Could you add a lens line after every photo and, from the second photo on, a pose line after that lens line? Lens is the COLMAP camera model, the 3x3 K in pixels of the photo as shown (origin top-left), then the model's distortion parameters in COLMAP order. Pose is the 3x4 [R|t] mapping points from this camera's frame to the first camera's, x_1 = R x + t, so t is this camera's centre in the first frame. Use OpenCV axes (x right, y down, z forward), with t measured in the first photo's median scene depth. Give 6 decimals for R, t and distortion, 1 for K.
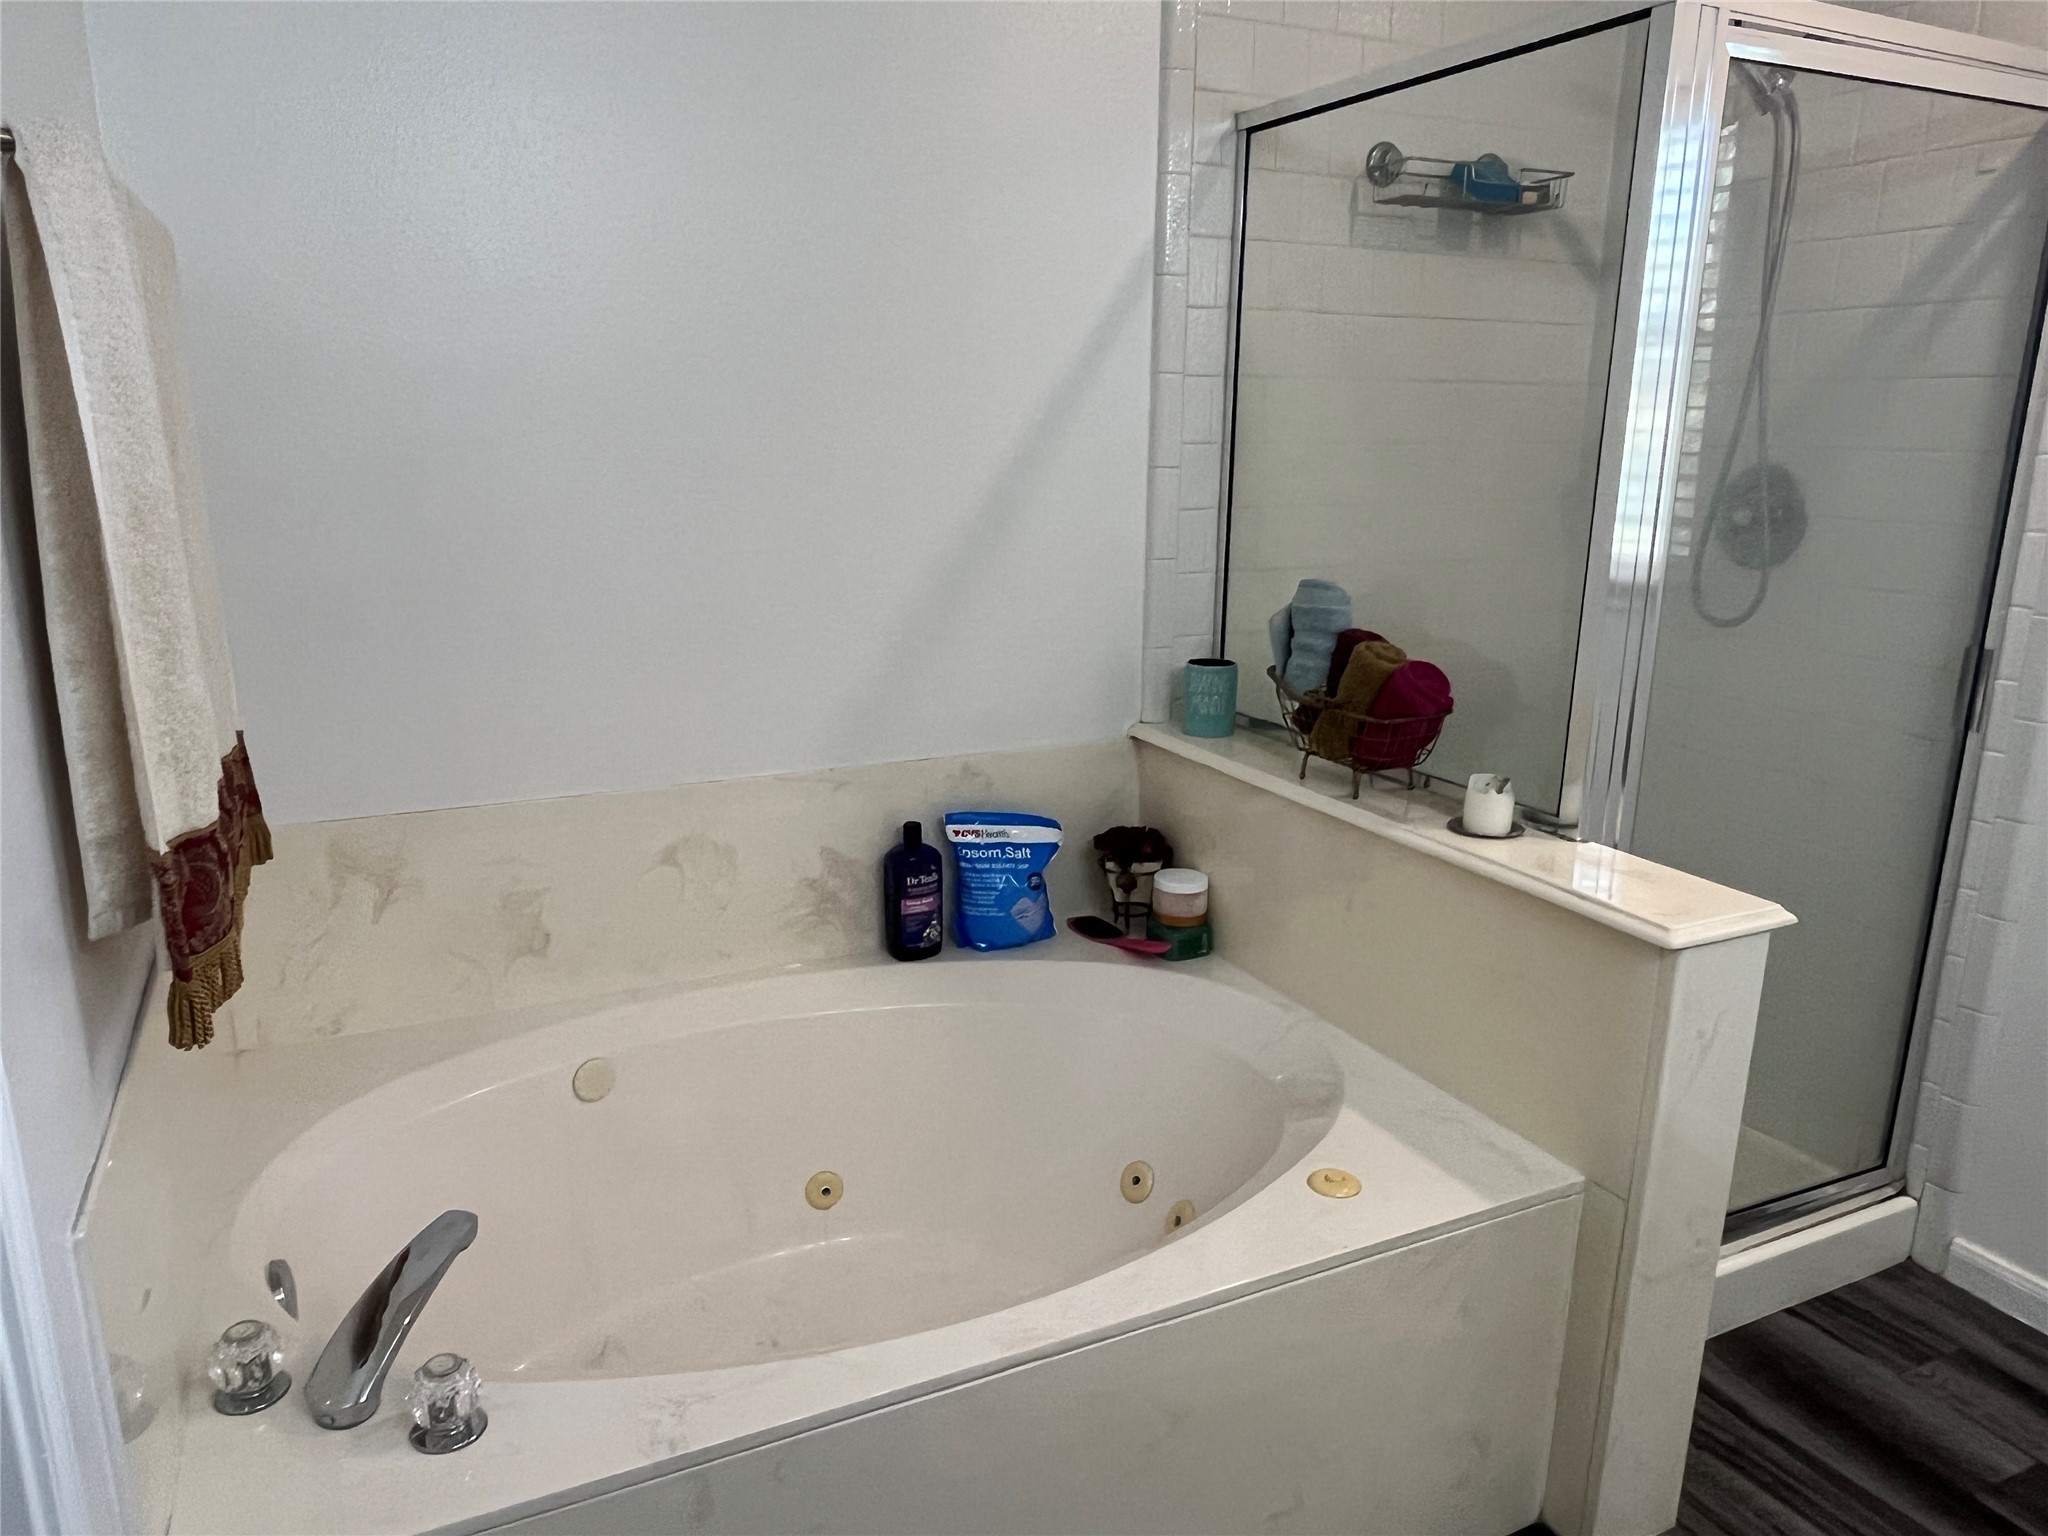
lens RADIAL K [[1402.3, 0, 1024.0], [0, 1402.3, 768.0], [0, 0, 1]] dist [-0.002553, -0.001397]
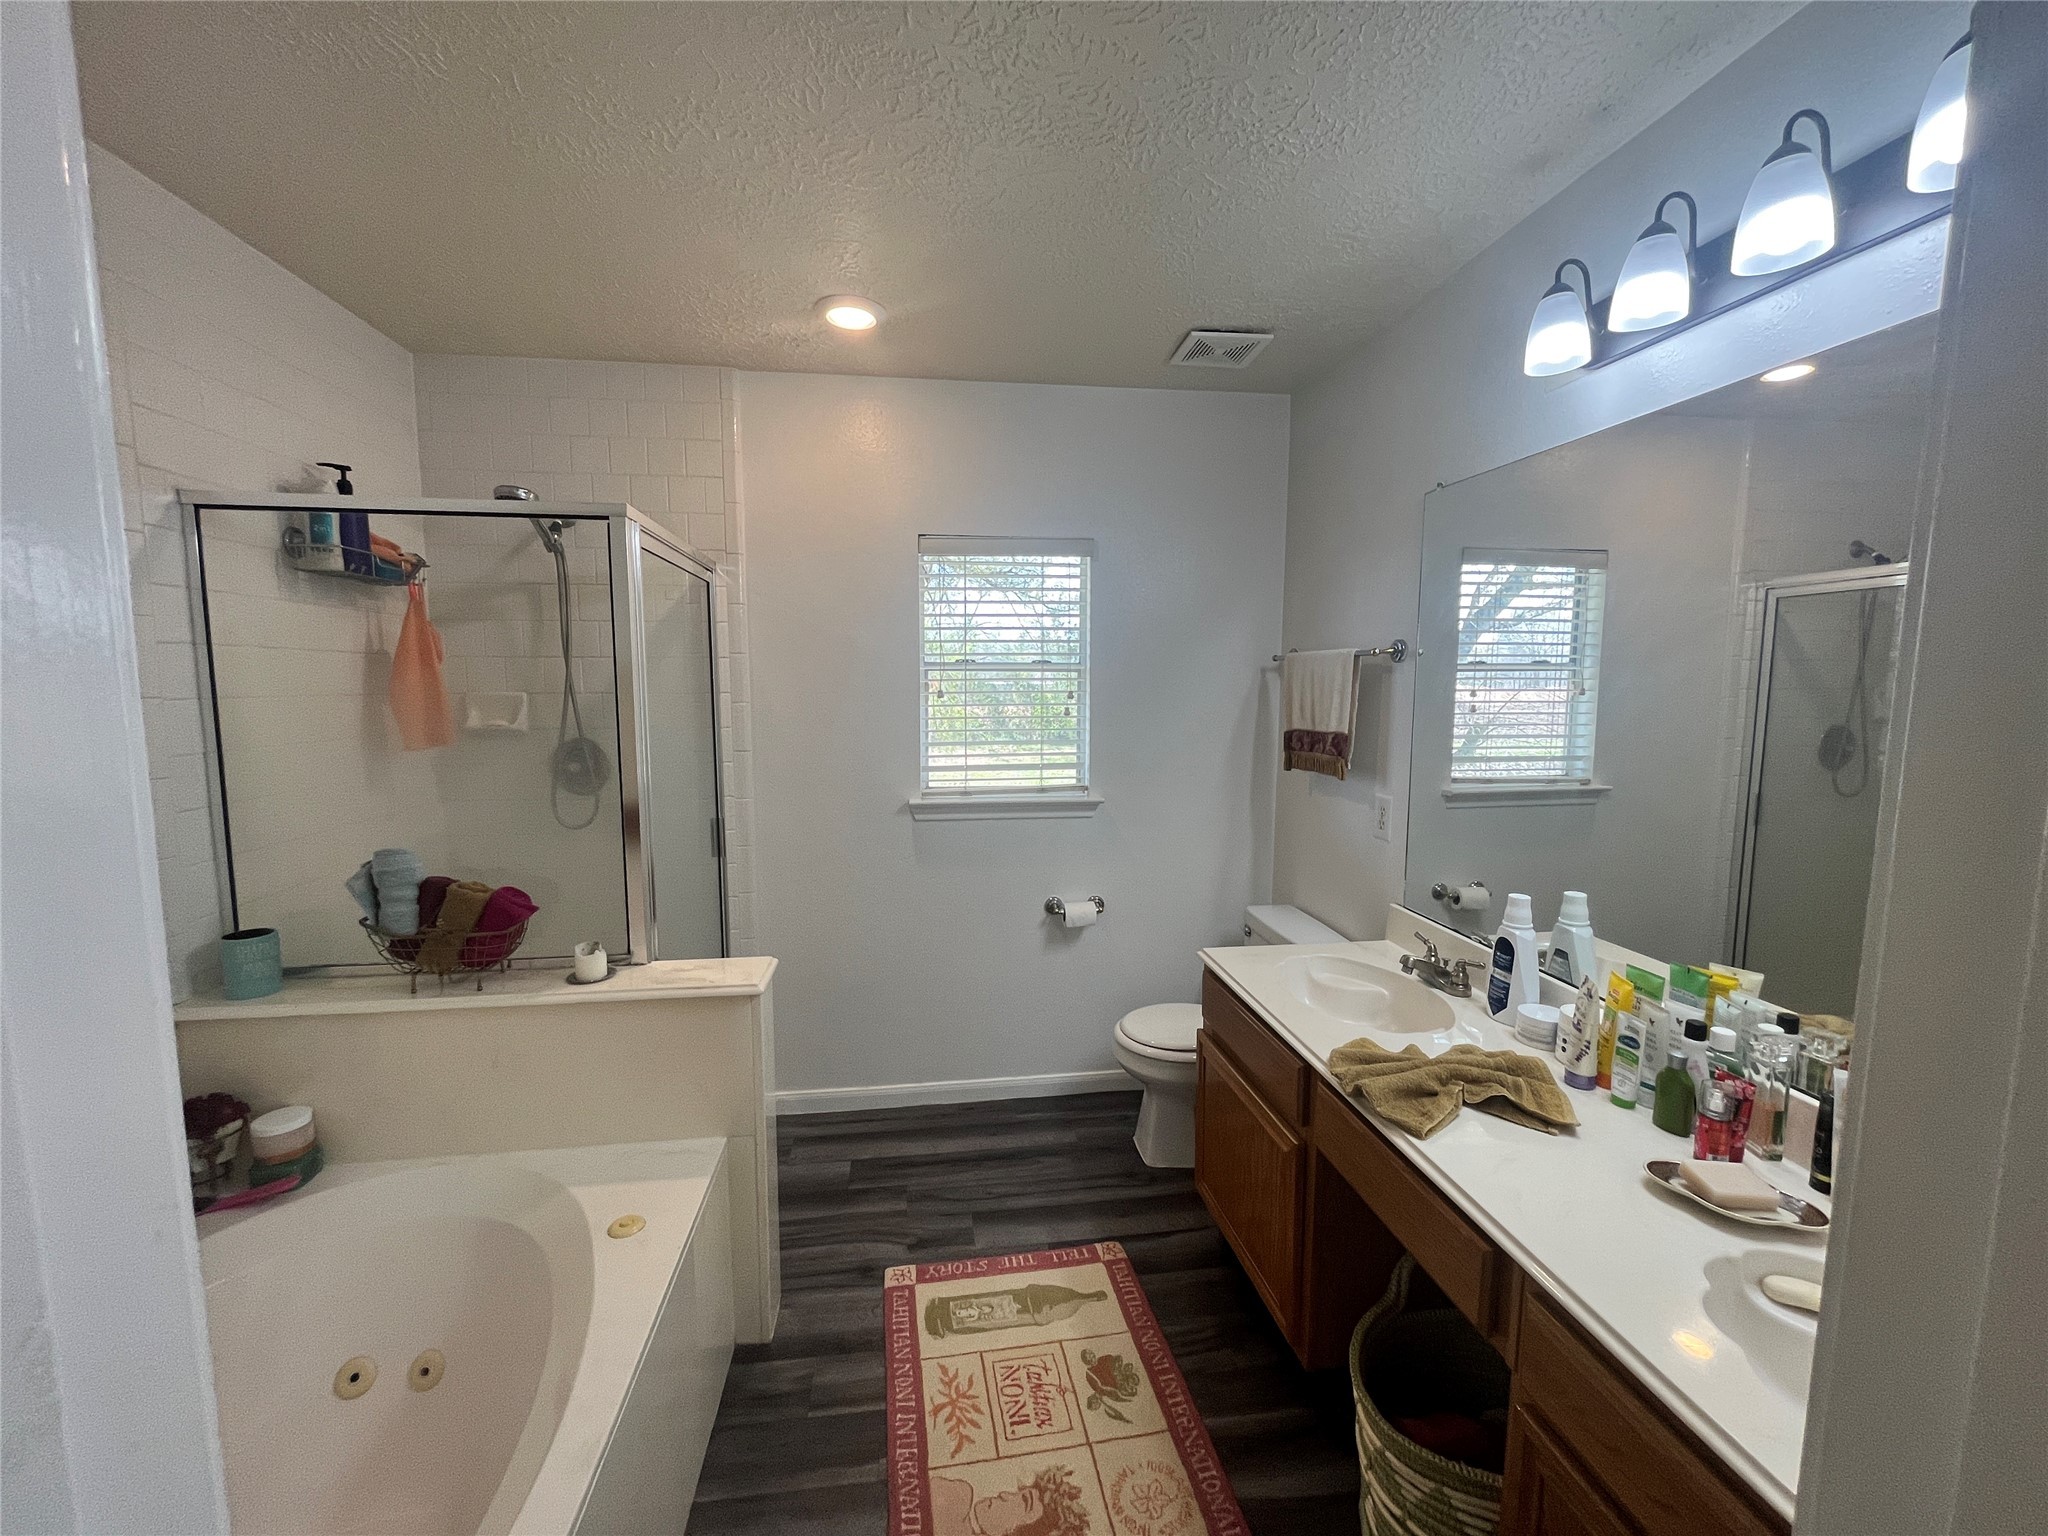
lens RADIAL K [[825.1, 0, 1024.0], [0, 825.1, 768.0], [0, 0, 1]] dist [-0.001210, -0.000152]
pose [[0.305457, -0.105917, 0.946297, -0.350836], [0.230404, 0.972484, 0.034476, -0.096381], [-0.923910, 0.207499, 0.321456, 0.156938]]
